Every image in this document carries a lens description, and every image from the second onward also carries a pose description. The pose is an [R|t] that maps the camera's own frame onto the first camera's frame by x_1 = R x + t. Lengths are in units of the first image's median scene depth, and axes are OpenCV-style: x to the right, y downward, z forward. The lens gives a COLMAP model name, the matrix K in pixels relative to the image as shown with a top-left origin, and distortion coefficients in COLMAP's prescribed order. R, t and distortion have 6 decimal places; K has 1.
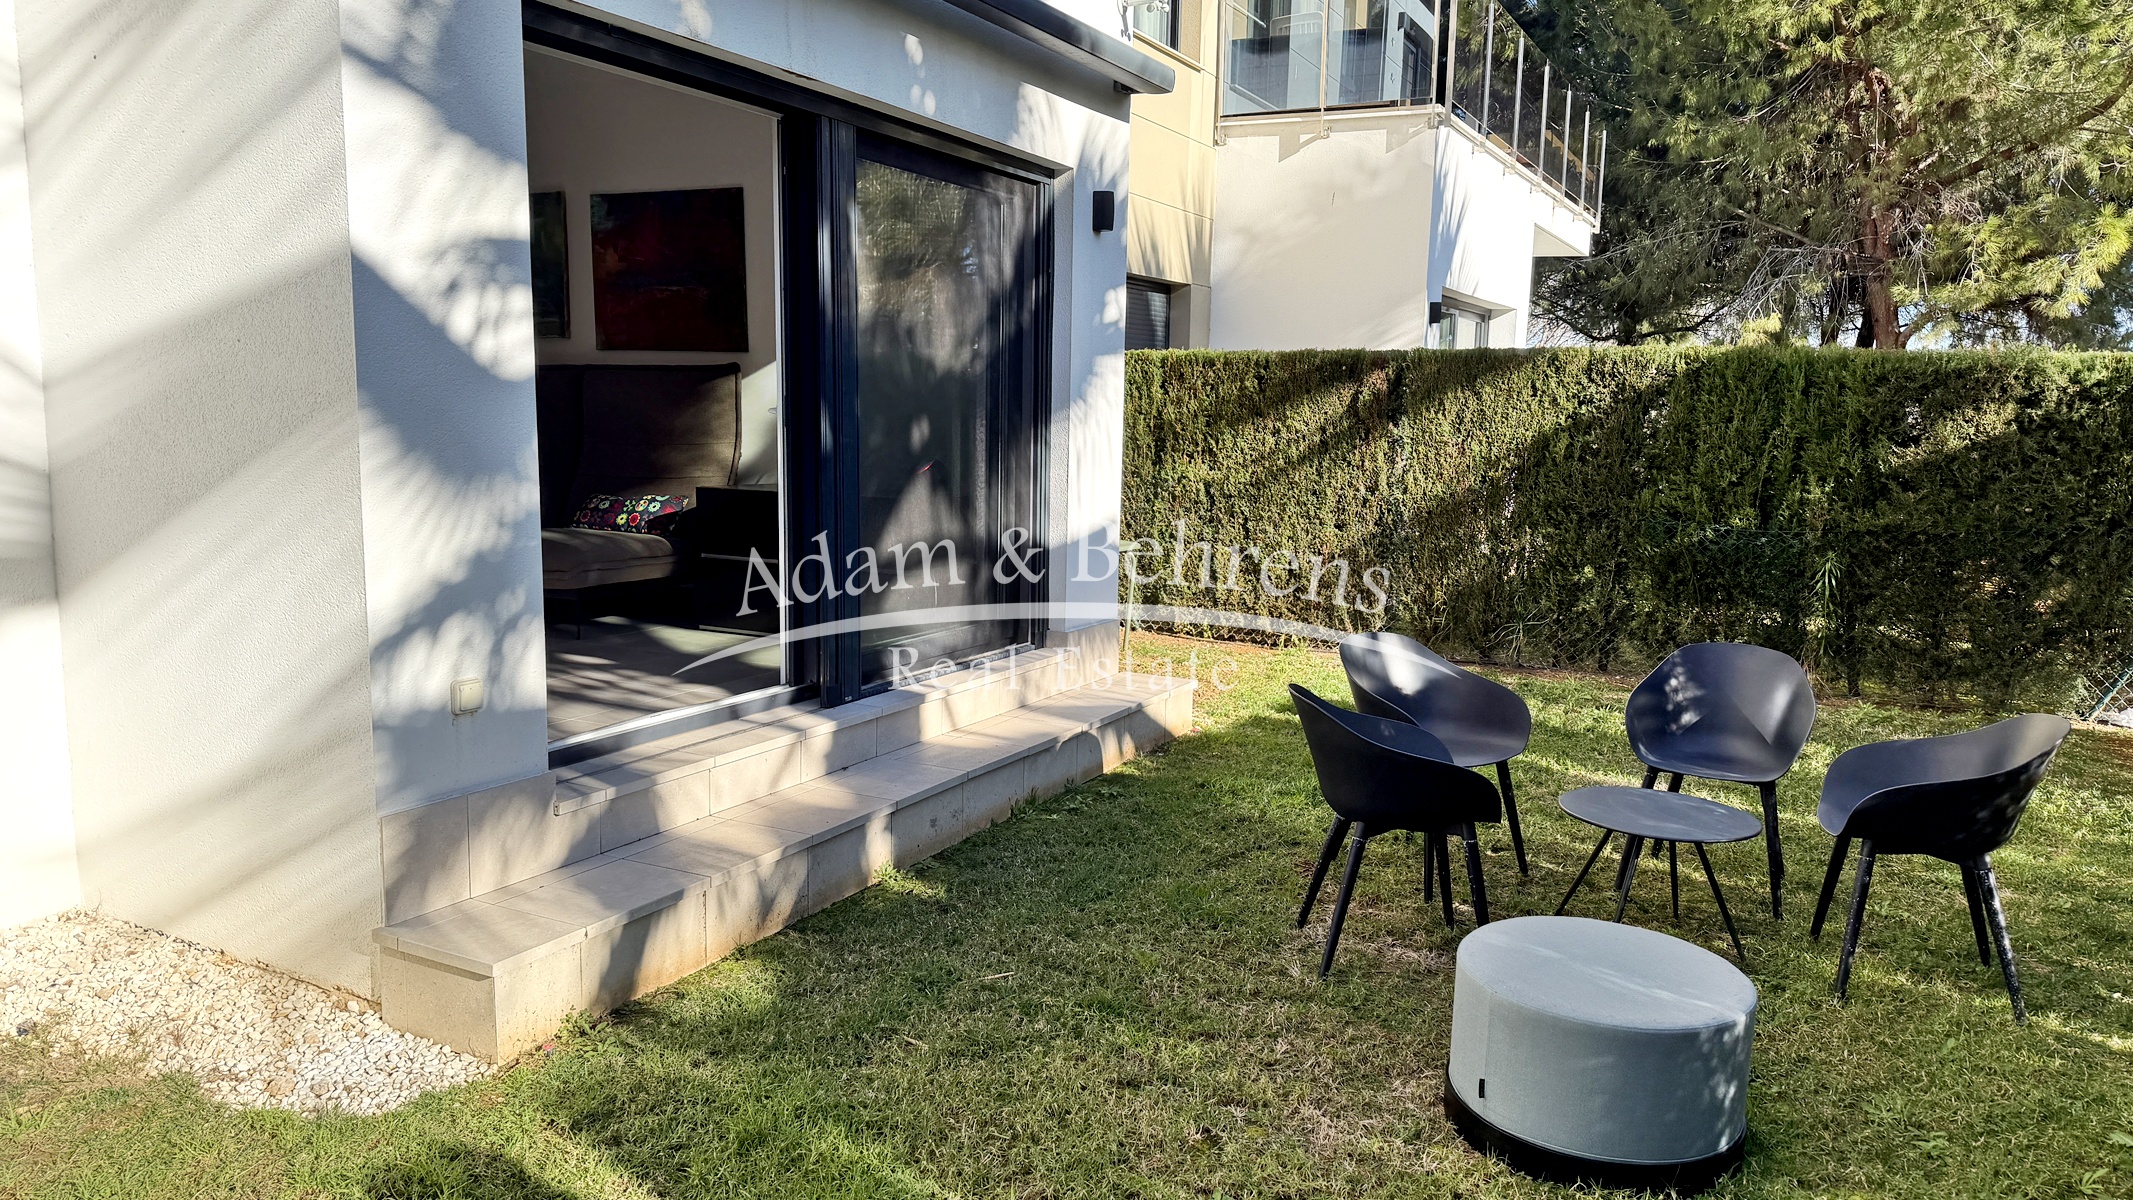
lens RADIAL K [[1449.6, 0, 1069.4], [0, 1449.6, 648.9], [0, 0, 1]] dist [0.033686, -0.055760]
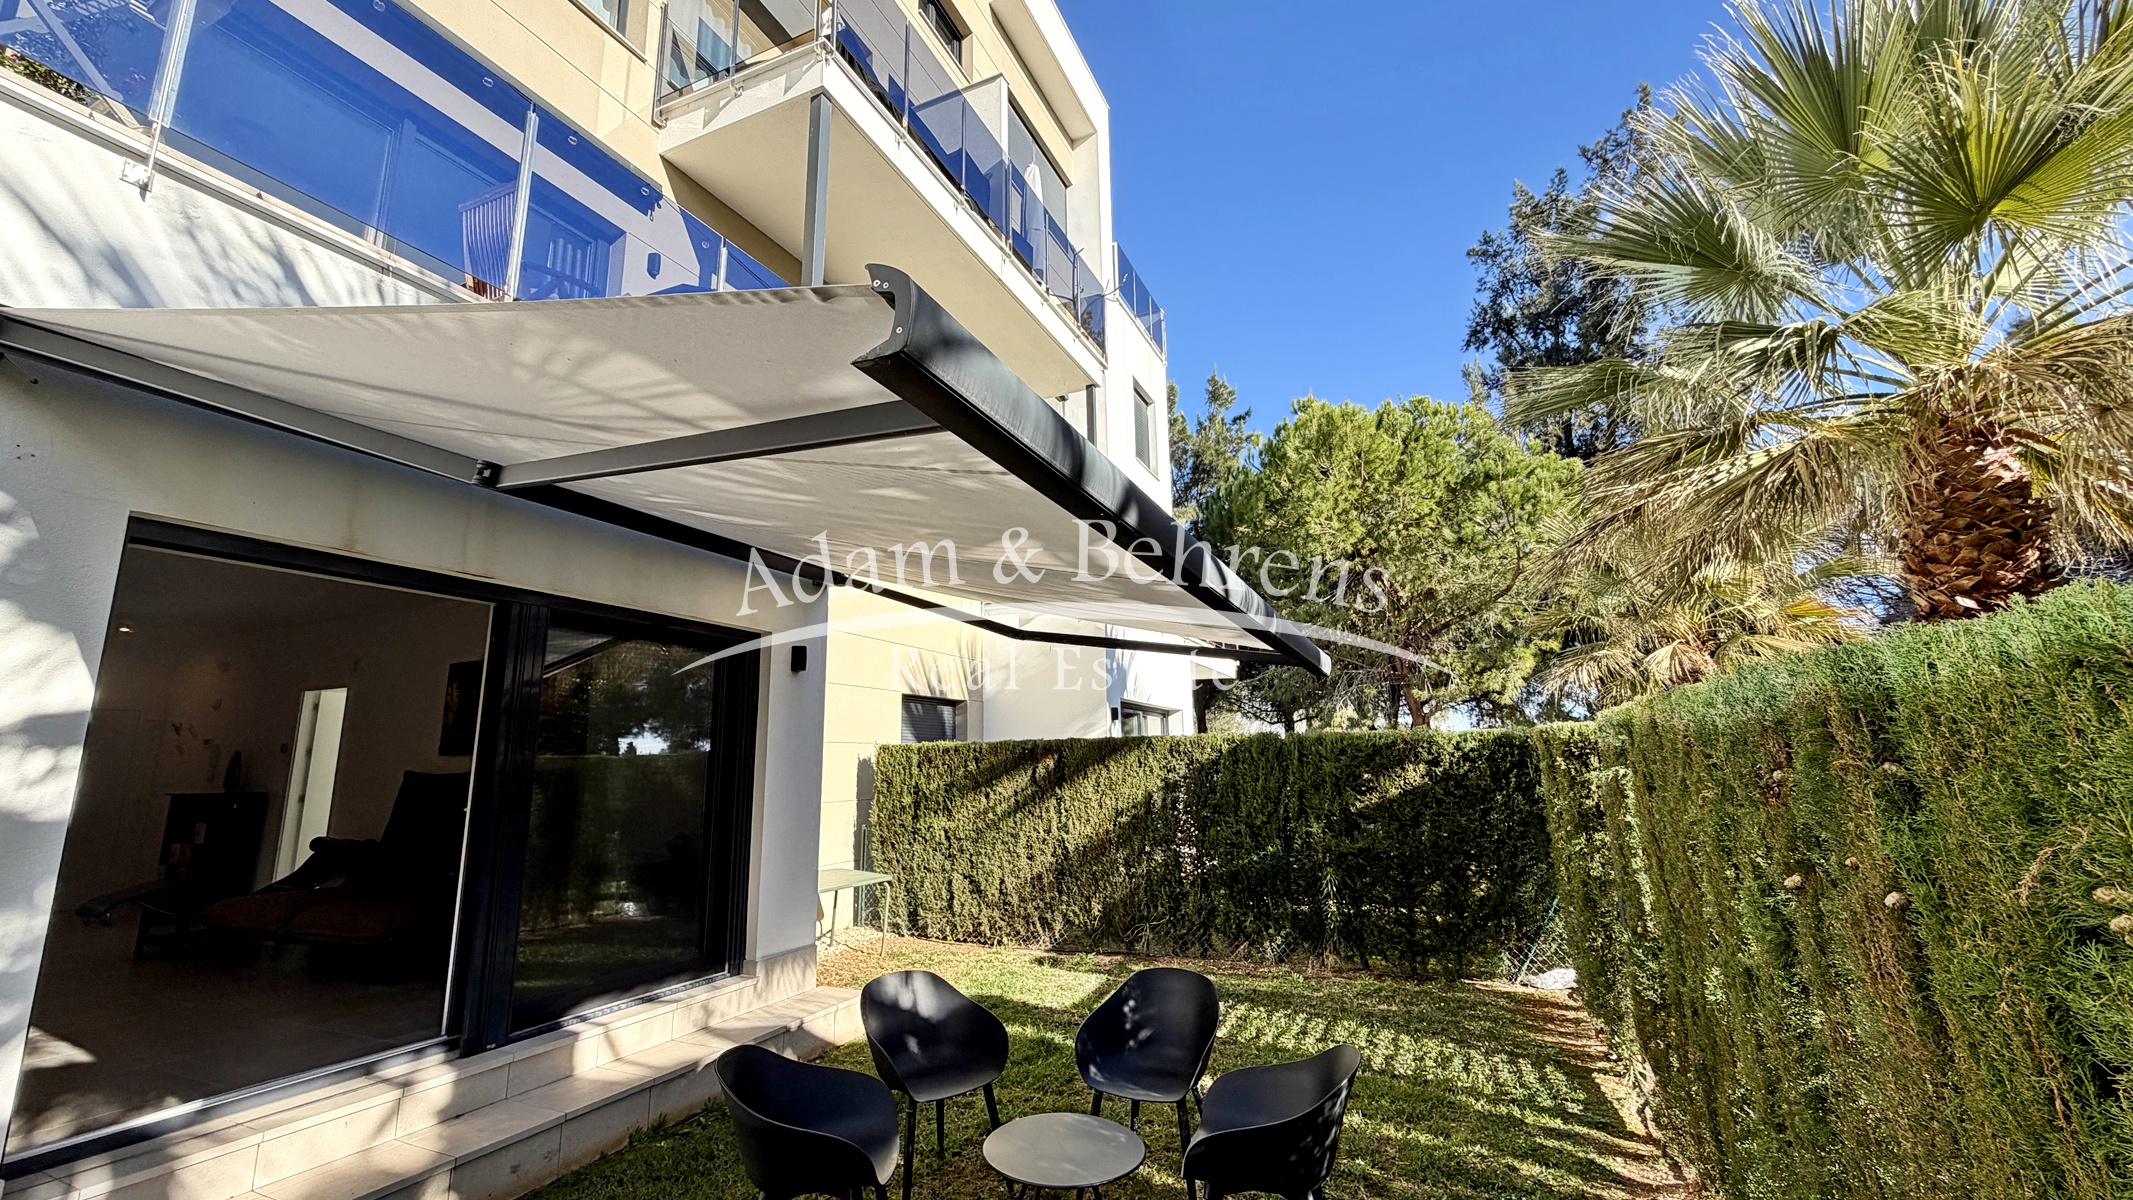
lens RADIAL K [[846.2, 0, 1064.0], [0, 846.2, 605.0], [0, 0, 1]] dist [-0.005735, -0.000281]
pose [[0.996567, -0.017676, 0.080883, 0.177826], [0.044650, 0.937439, -0.345274, -0.030424], [-0.069720, 0.347700, 0.935010, 0.110218]]
